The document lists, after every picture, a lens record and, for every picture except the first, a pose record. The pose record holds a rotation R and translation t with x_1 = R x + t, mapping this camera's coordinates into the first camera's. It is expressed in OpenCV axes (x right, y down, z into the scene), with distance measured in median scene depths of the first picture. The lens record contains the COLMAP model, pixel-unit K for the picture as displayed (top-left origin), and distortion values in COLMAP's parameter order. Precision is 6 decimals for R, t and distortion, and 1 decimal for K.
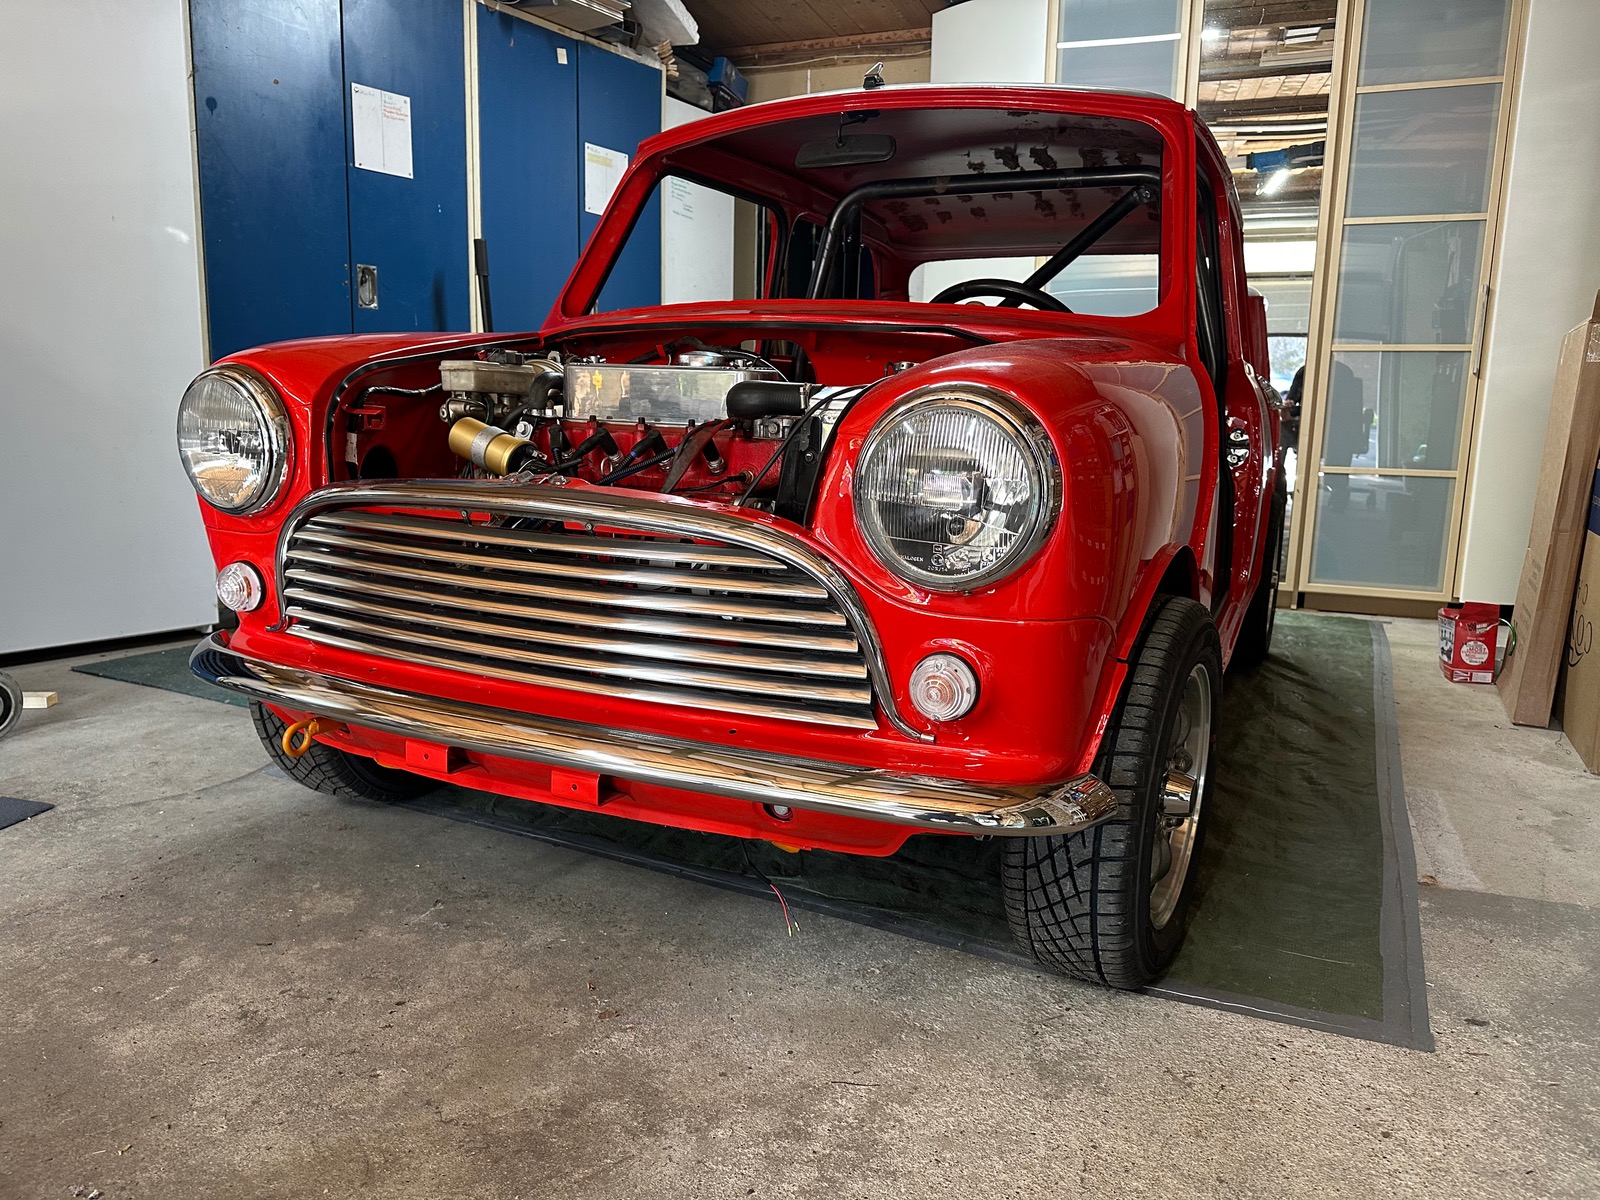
lens RADIAL K [[1113.9, 0, 795.5], [0, 1113.9, 590.3], [0, 0, 1]] dist [0.015214, -0.019310]
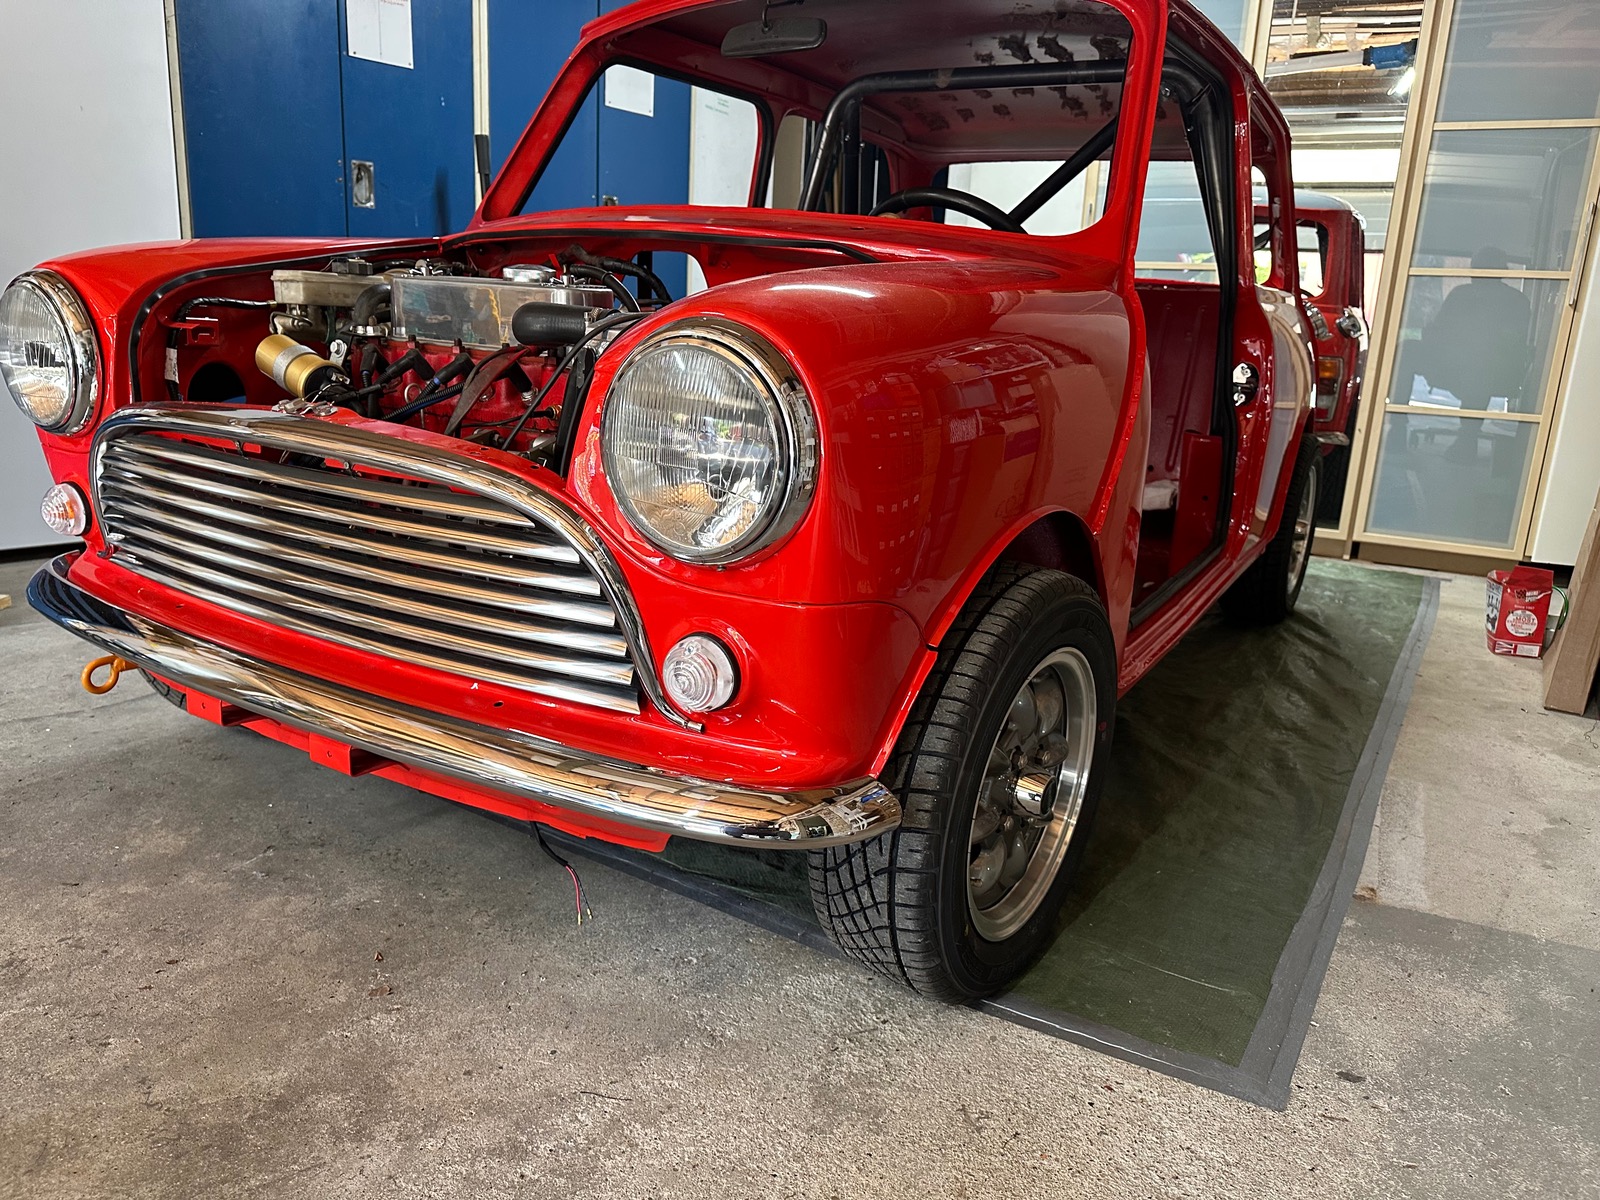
lens RADIAL K [[1124.1, 0, 789.8], [0, 1124.1, 591.9], [0, 0, 1]] dist [0.003769, -0.007282]
pose [[0.995074, 0.047604, -0.086962, 0.173751], [-0.040607, 0.995924, 0.080534, -0.030577], [0.090441, -0.076606, 0.992951, 0.090397]]
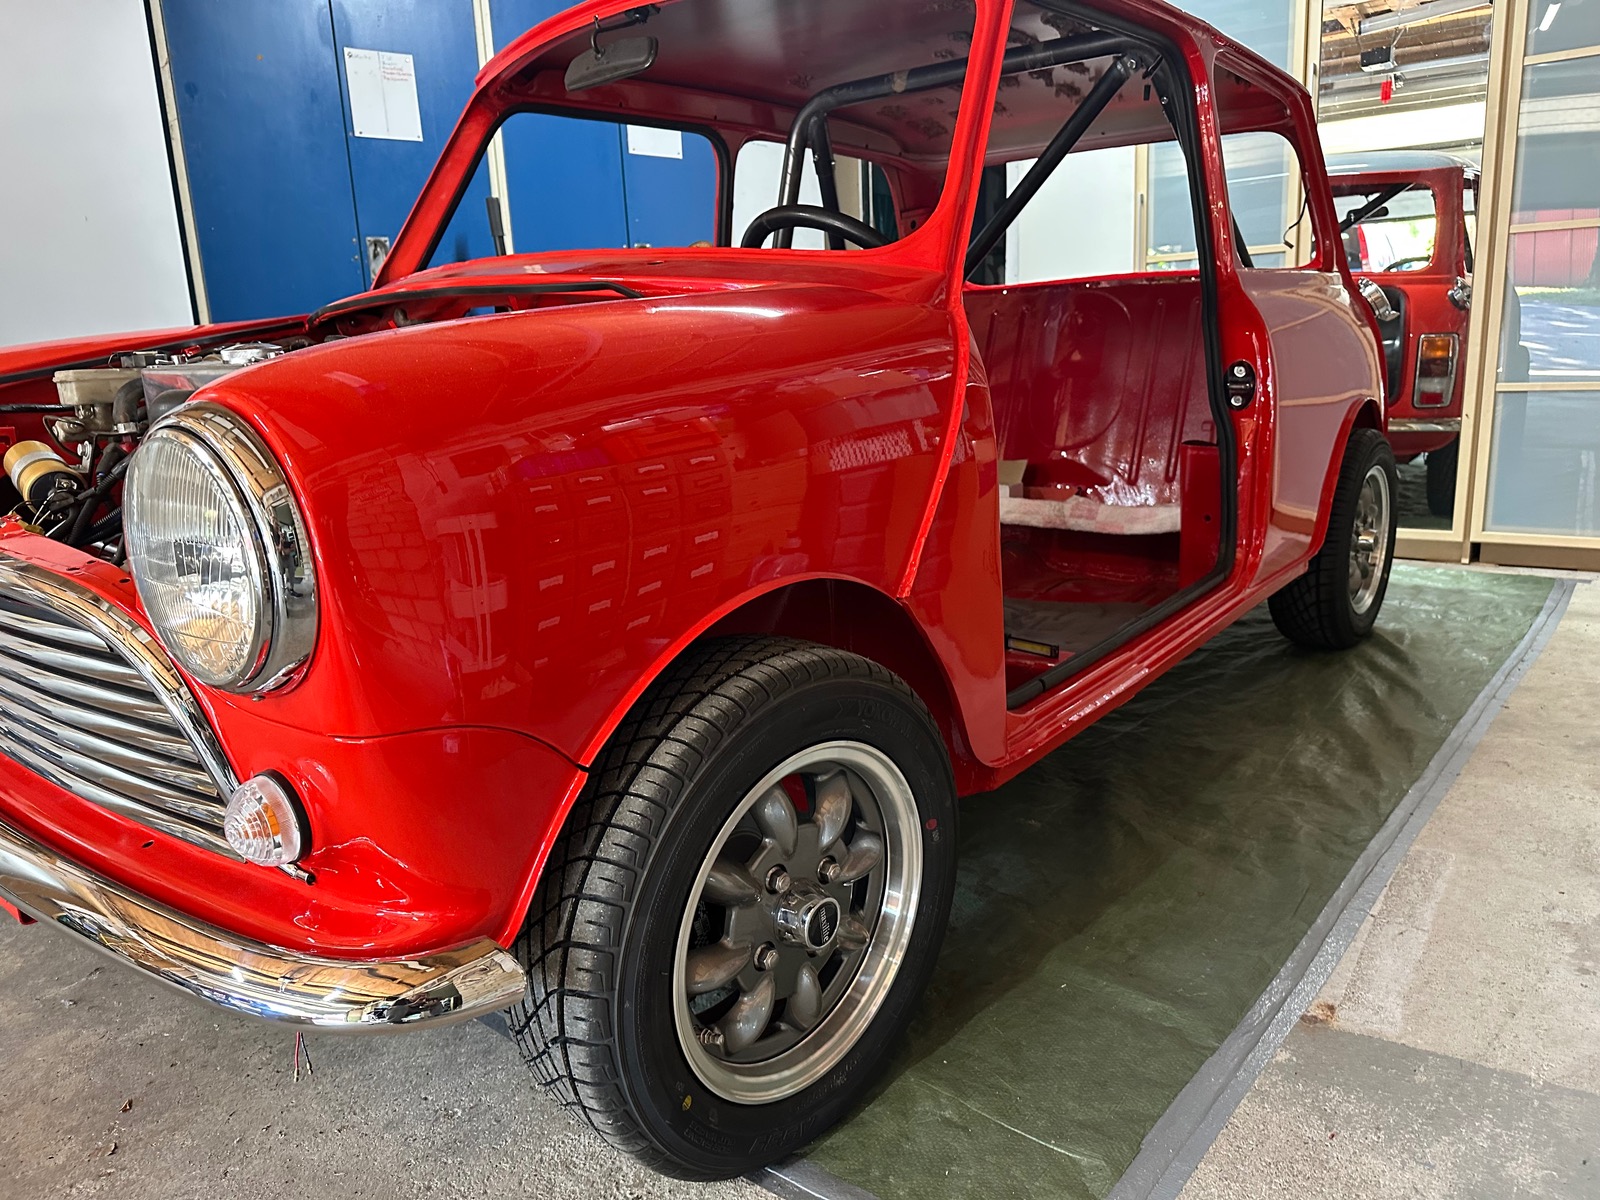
lens RADIAL K [[1124.4, 0, 786.3], [0, 1124.4, 596.1], [0, 0, 1]] dist [0.002837, -0.006270]
pose [[0.970220, -0.014323, -0.241803, 0.402809], [0.030017, 0.997665, 0.061347, -0.058408], [0.240360, -0.066778, 0.968384, 0.235770]]
